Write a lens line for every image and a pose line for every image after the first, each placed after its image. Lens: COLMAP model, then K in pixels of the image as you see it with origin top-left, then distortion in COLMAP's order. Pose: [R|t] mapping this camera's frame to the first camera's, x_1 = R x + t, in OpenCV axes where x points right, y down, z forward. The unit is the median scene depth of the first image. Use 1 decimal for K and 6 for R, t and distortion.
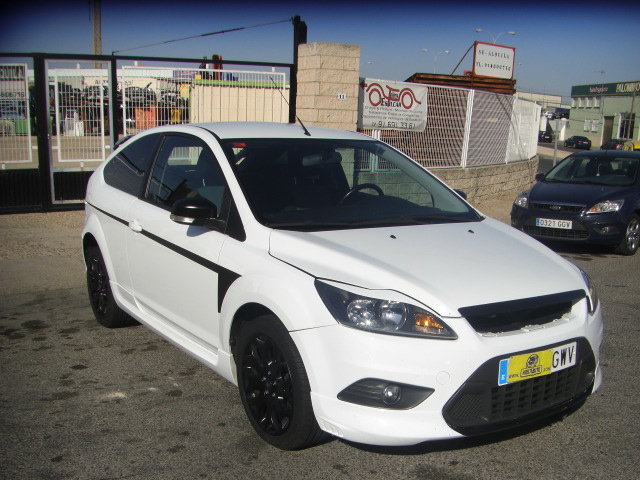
lens RADIAL K [[718.0, 0, 355.9], [0, 718.0, 347.4], [0, 0, 1]] dist [-0.161032, 0.042550]
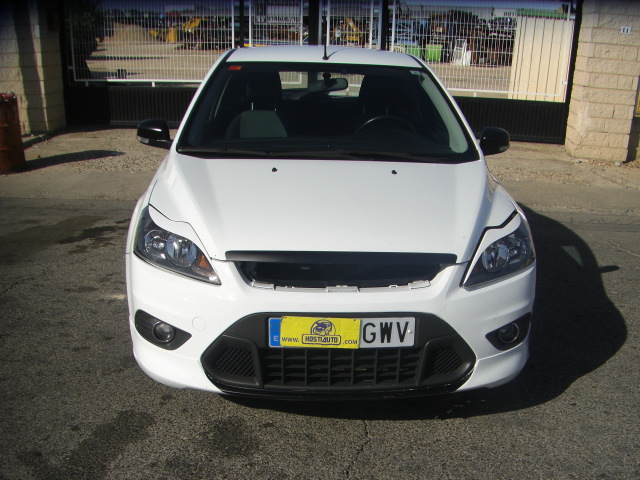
lens RADIAL K [[718.0, 0, 355.9], [0, 718.0, 347.4], [0, 0, 1]] dist [-0.161032, 0.042550]
pose [[0.851804, 0.201599, -0.483517, 0.654828], [-0.159949, 0.978998, 0.126407, -0.066727], [0.498845, -0.030336, 0.866160, 0.275616]]
